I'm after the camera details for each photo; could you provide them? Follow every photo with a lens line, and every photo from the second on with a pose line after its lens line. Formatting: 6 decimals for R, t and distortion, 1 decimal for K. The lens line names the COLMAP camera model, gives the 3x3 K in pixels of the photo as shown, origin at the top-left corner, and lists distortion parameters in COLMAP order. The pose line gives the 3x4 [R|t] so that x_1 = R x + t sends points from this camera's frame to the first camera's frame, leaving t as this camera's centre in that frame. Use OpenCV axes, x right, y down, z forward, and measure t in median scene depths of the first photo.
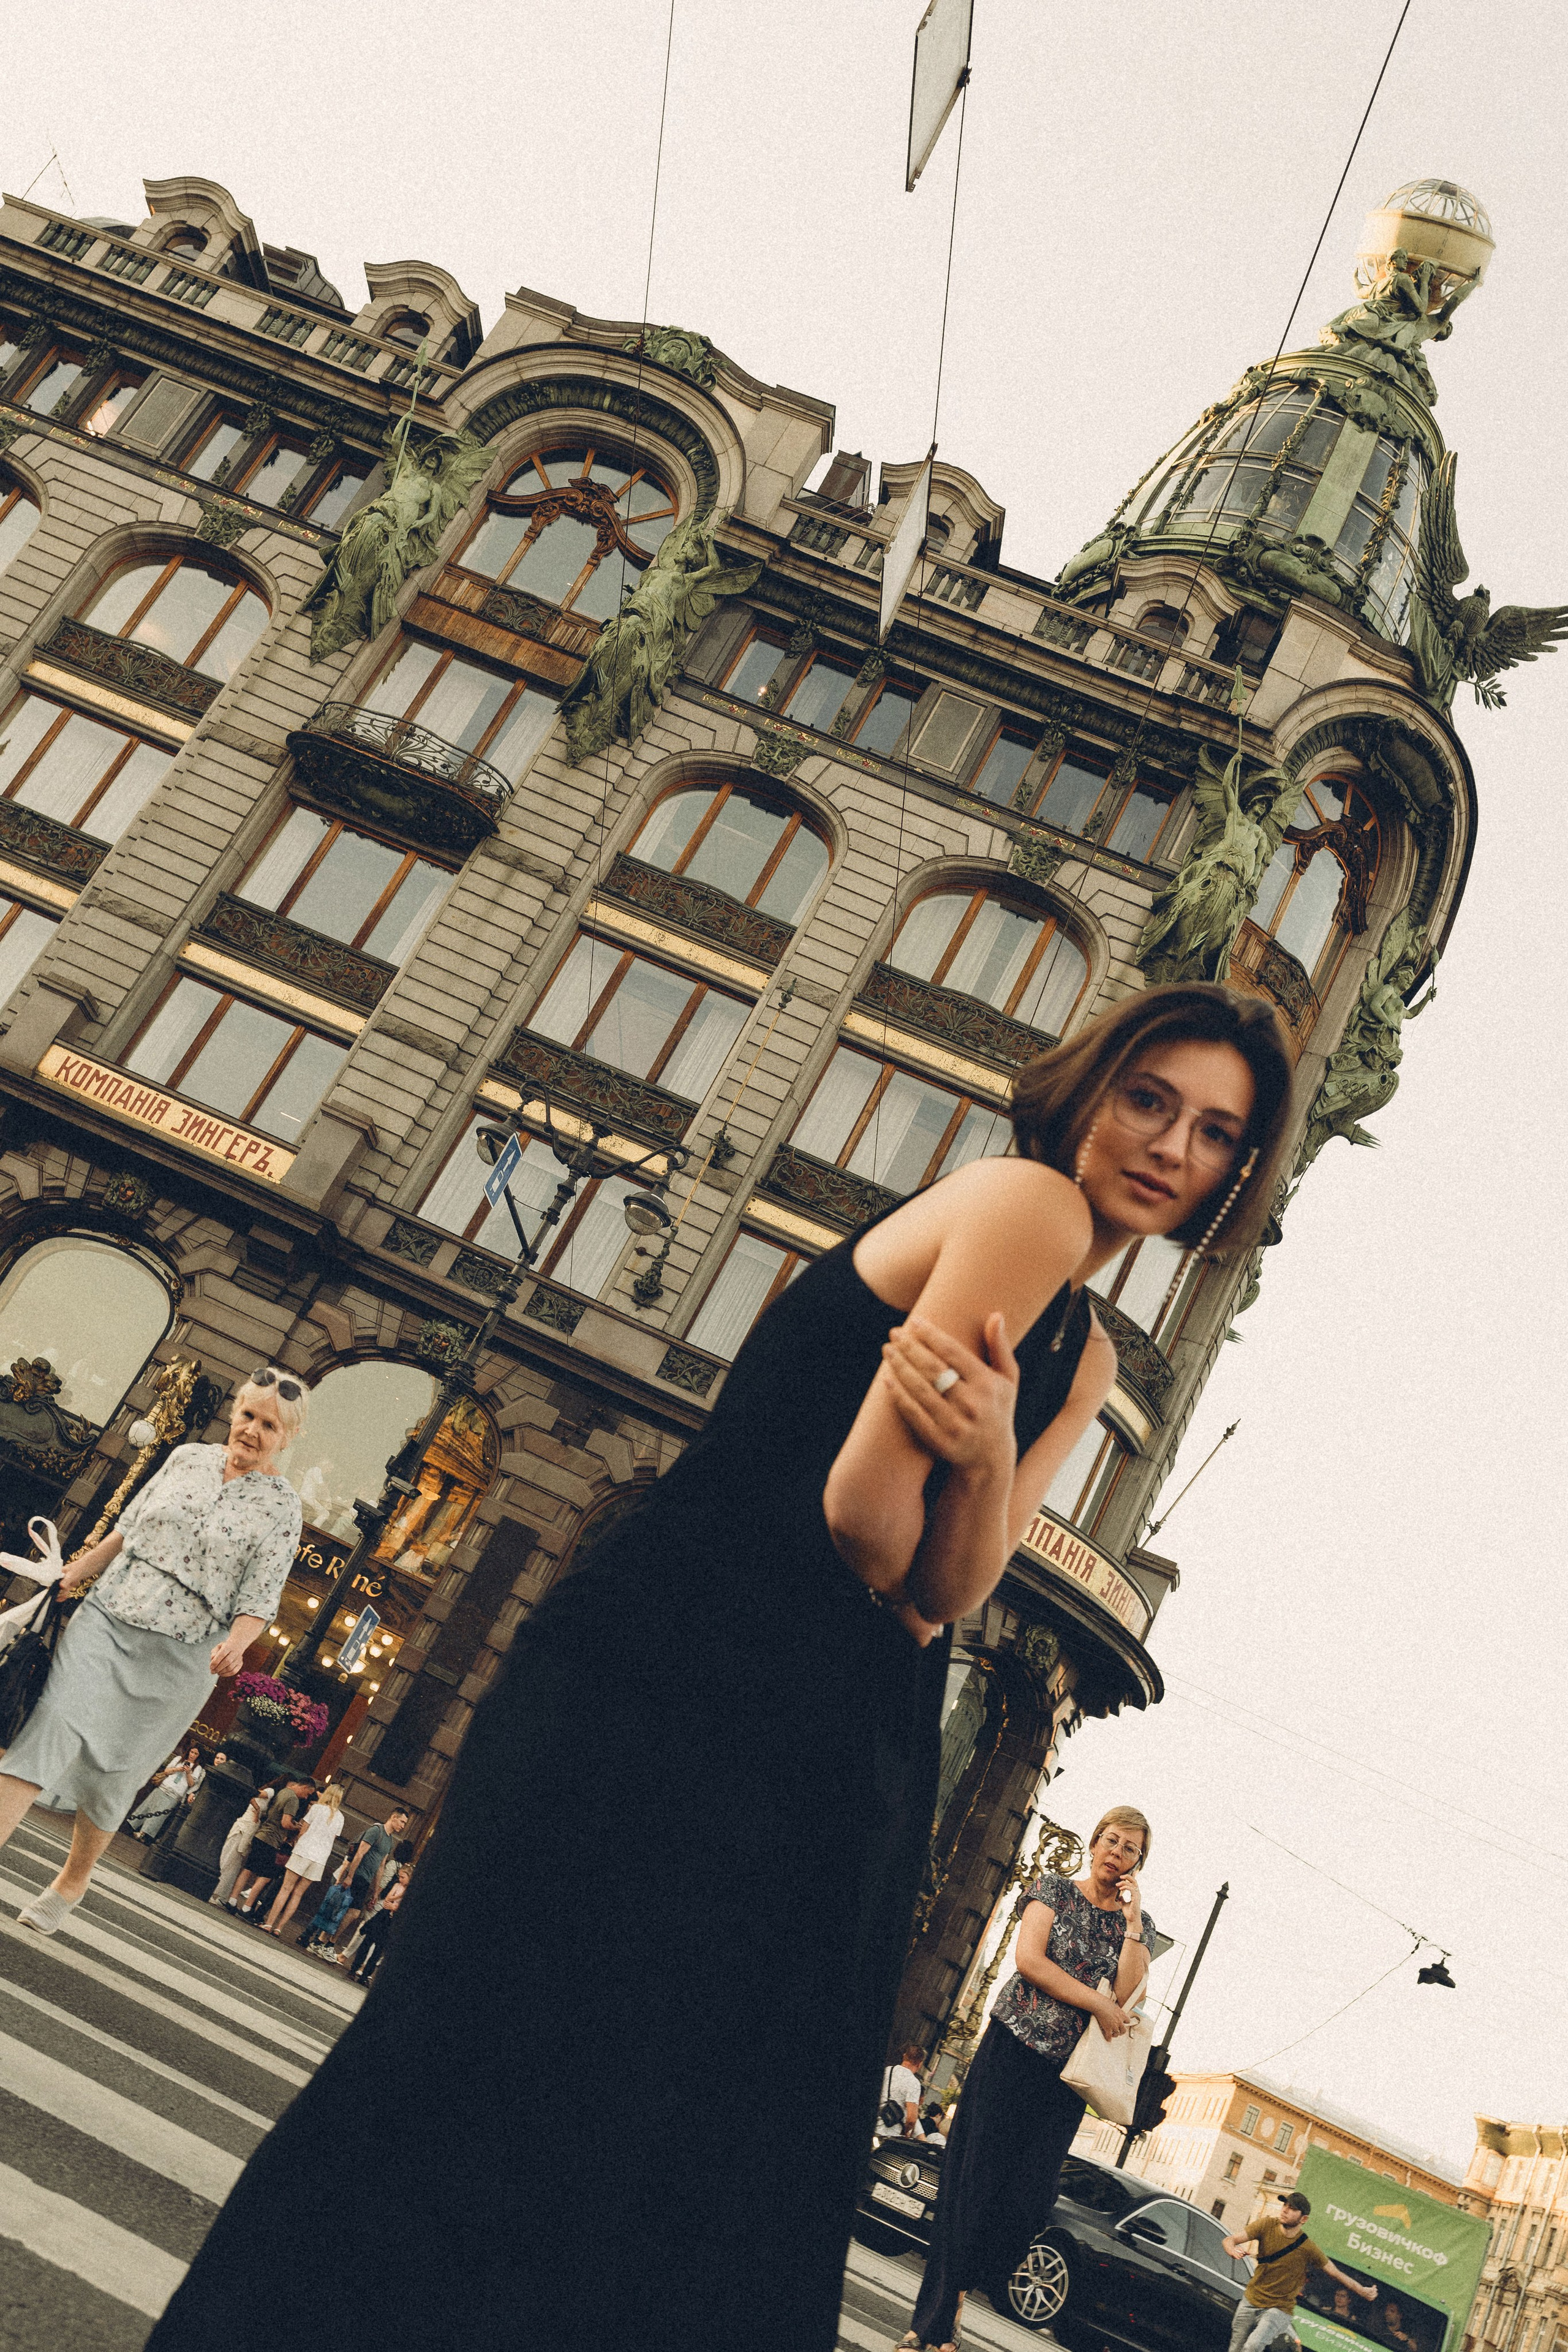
lens RADIAL K [[2260.8, 0, 782.7], [0, 2260.8, 1154.0], [0, 0, 1]] dist [0.005348, 0.009400]
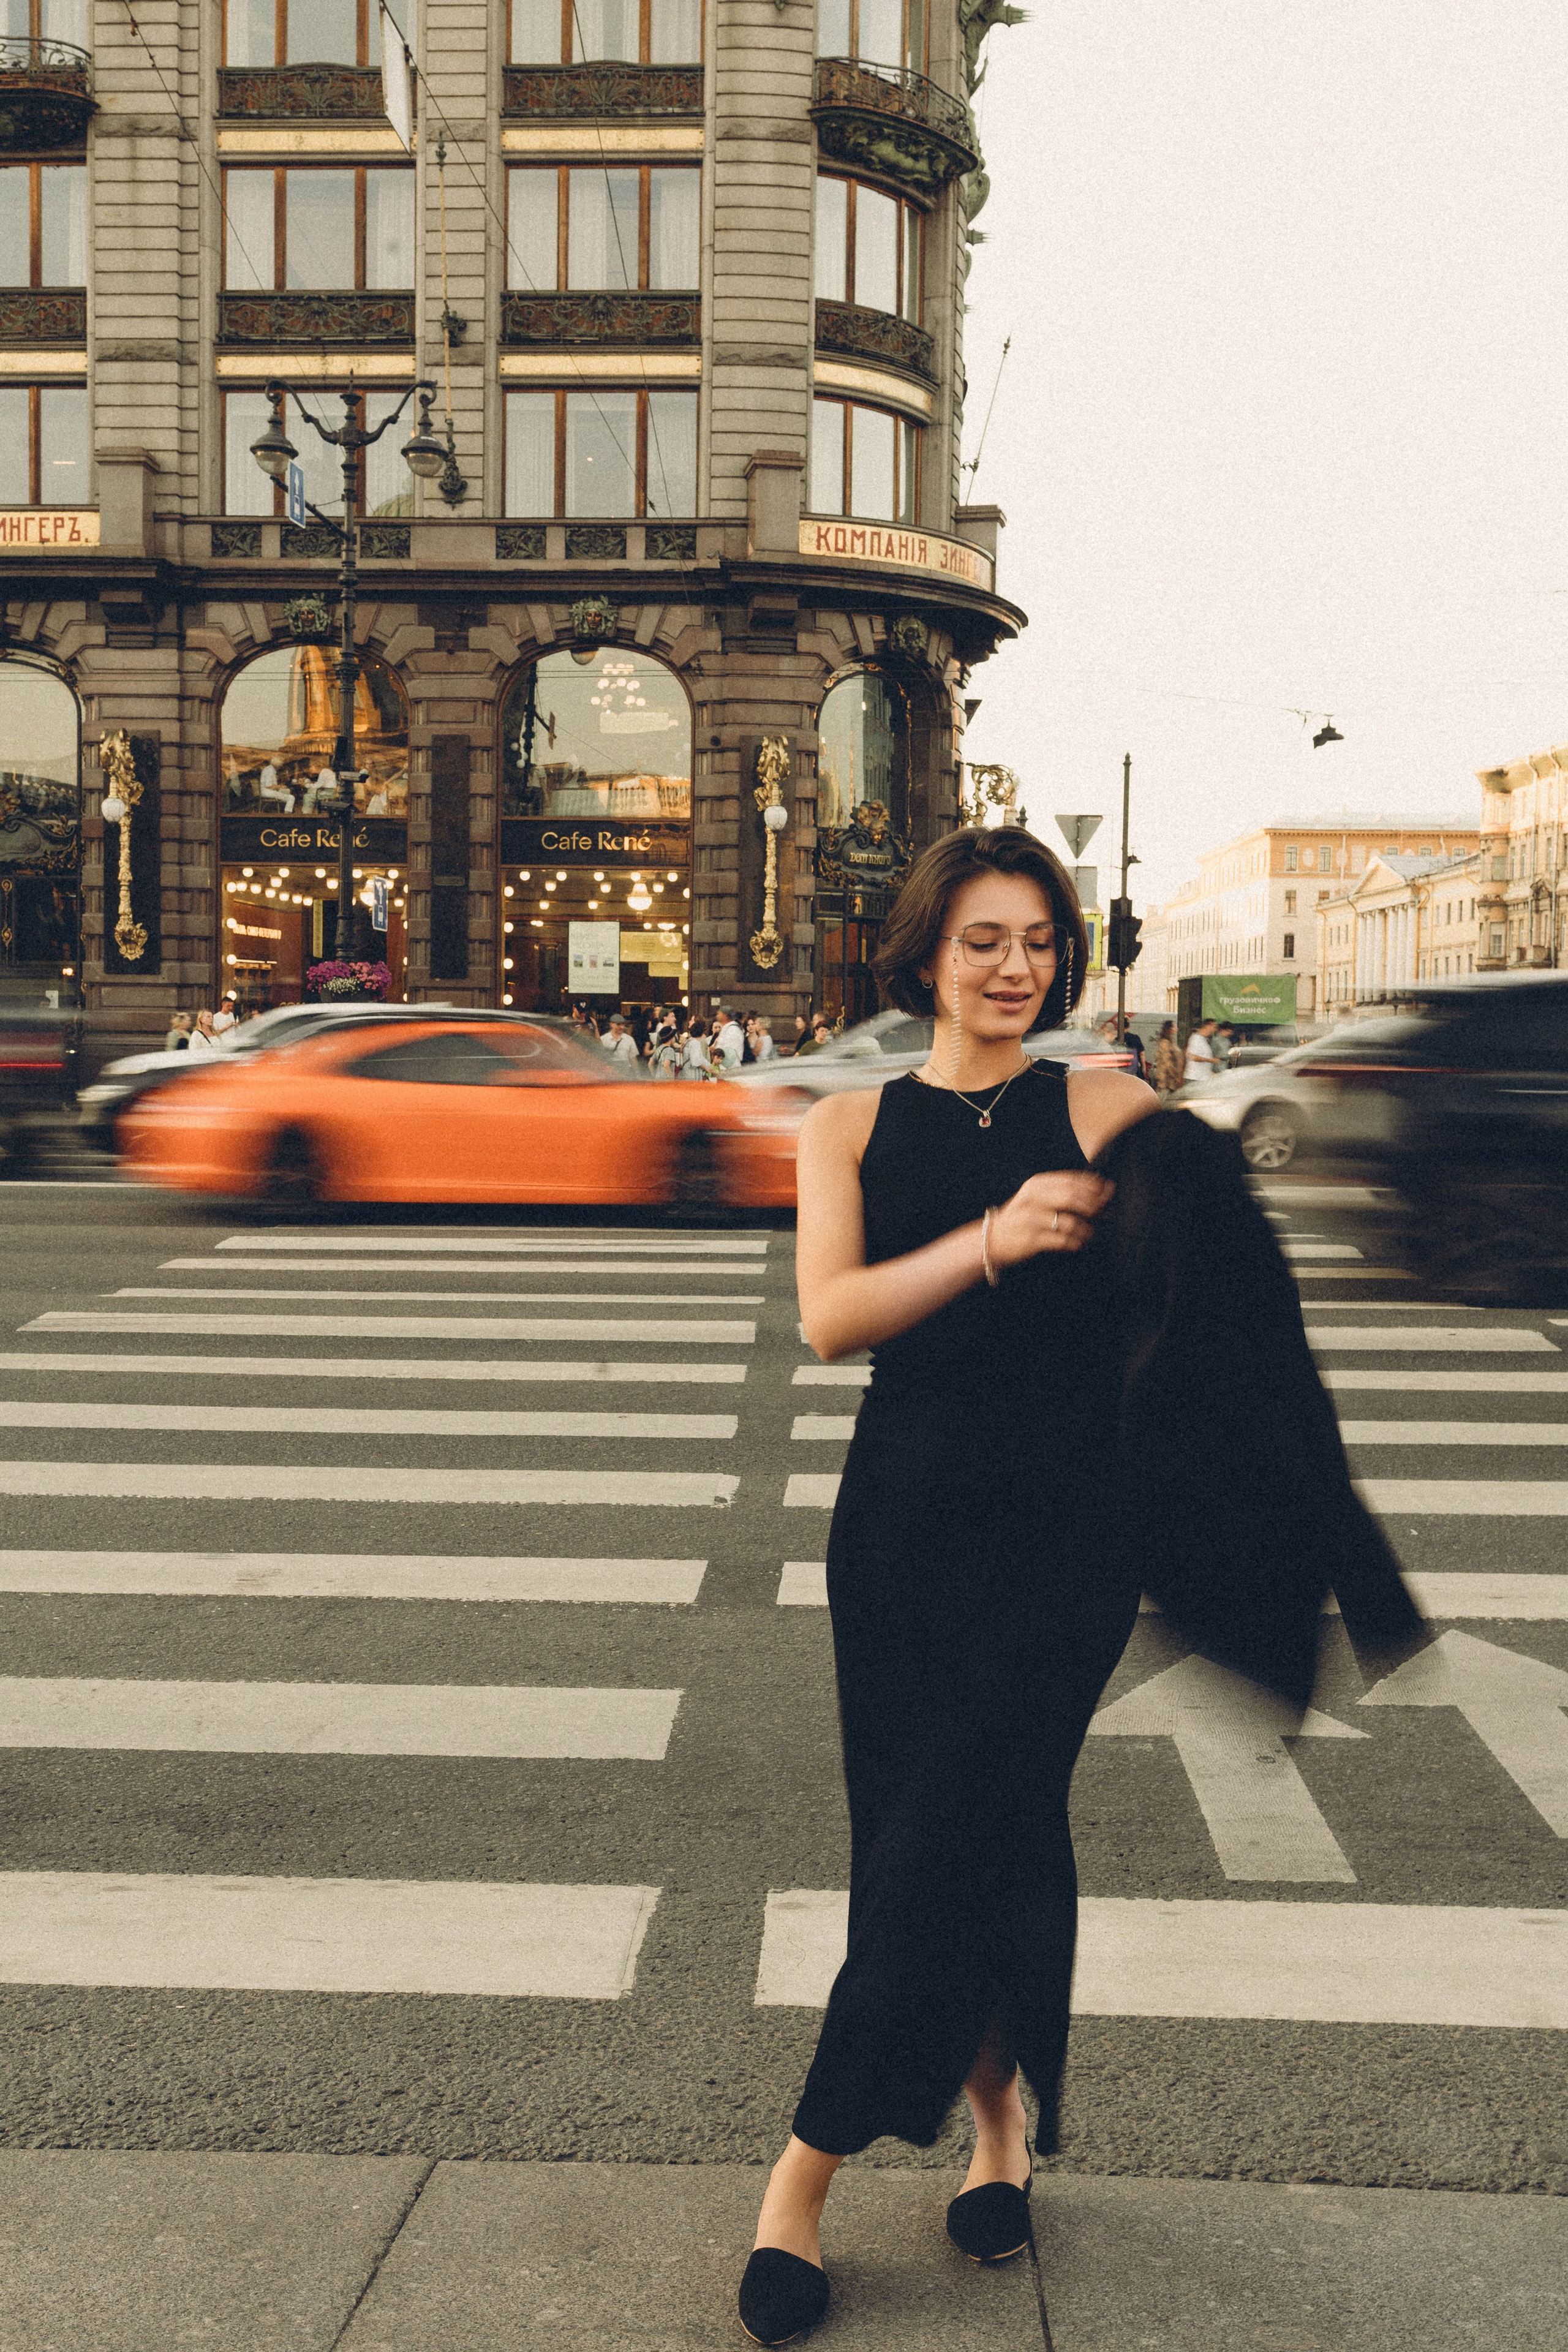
lens RADIAL K [[2344.1, 0, 790.3], [0, 2344.1, 1169.5], [0, 0, 1]] dist [0.010021, -0.003990]
pose [[0.906790, -0.413307, -0.083119, 0.041682], [0.408058, 0.810939, 0.419364, -0.074360], [-0.105922, -0.414193, 0.904005, -0.152552]]
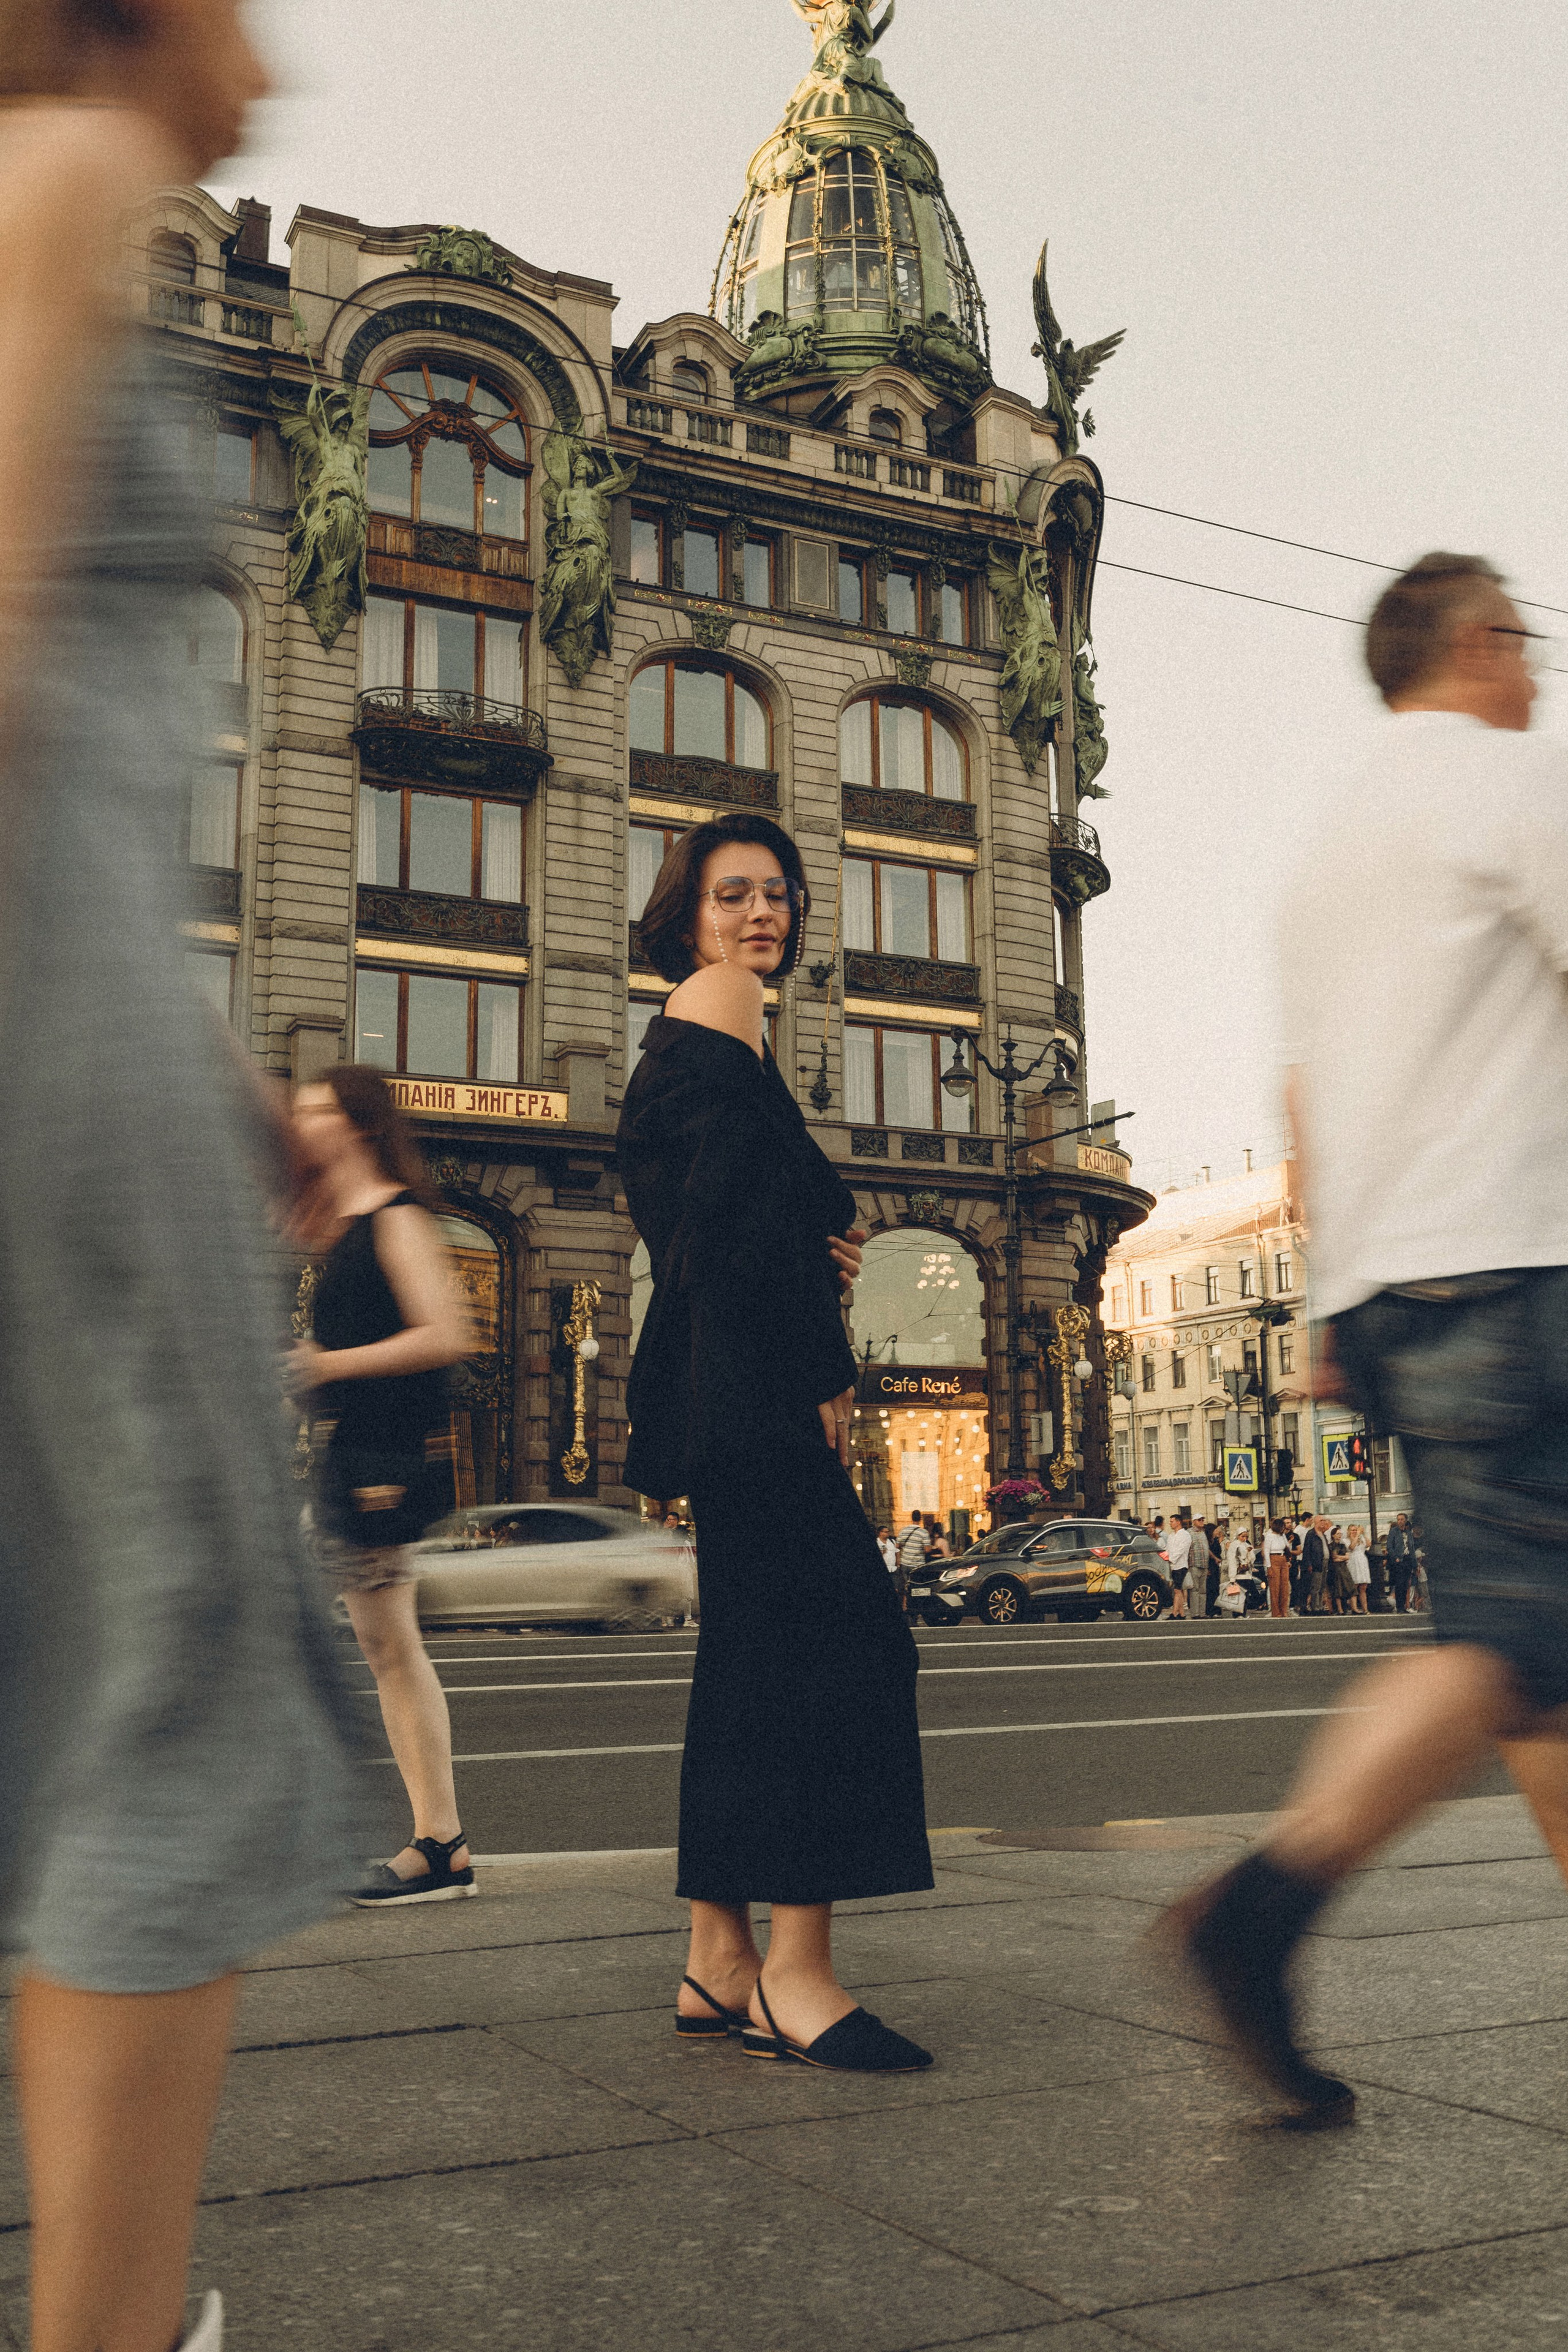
lens RADIAL K [[2199.5, 0, 782.8], [0, 2199.5, 1182.9], [0, 0, 1]] dist [-0.006017, 0.013626]
pose [[0.818114, -0.363901, 0.445270, -0.626223], [0.198836, 0.905556, 0.374744, -0.355976], [-0.539586, -0.218048, 0.813205, -0.042932]]
